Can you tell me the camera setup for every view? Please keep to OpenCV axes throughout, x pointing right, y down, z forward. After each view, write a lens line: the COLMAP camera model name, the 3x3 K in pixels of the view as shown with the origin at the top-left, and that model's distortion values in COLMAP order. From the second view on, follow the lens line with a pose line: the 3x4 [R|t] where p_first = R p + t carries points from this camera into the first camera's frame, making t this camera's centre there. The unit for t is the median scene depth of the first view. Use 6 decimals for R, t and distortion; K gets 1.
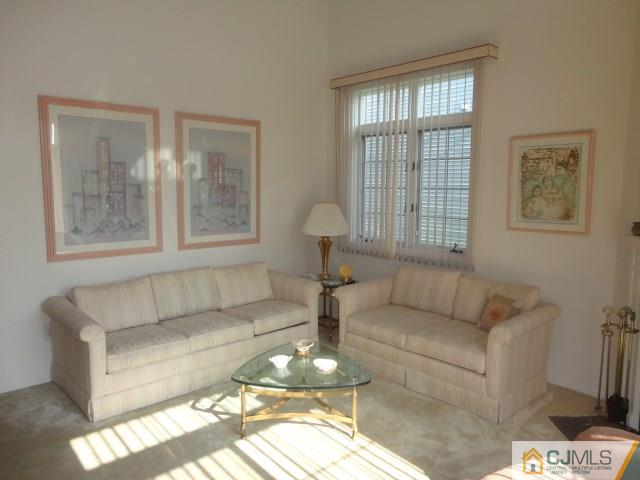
lens RADIAL K [[485.1, 0, 321.1], [0, 485.1, 241.8], [0, 0, 1]] dist [0.007381, 0.012067]
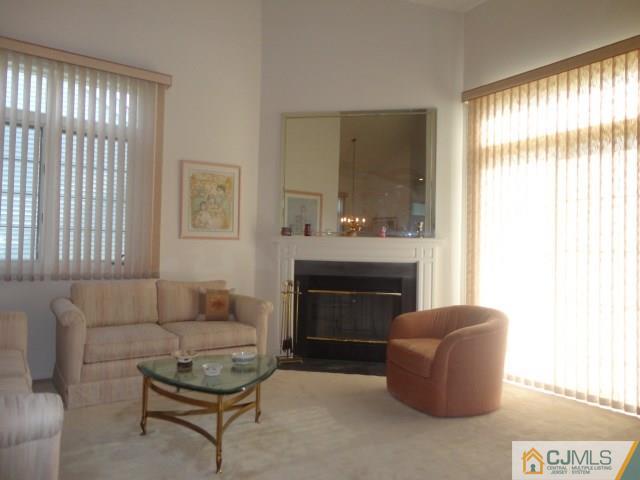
lens RADIAL K [[485.1, 0, 321.1], [0, 485.1, 241.8], [0, 0, 1]] dist [0.007381, 0.012067]
pose [[0.105245, 0.012941, 0.994362, -0.770161], [0.098260, 0.994887, -0.023348, 0.046725], [-0.989580, 0.100163, 0.103435, 0.577385]]
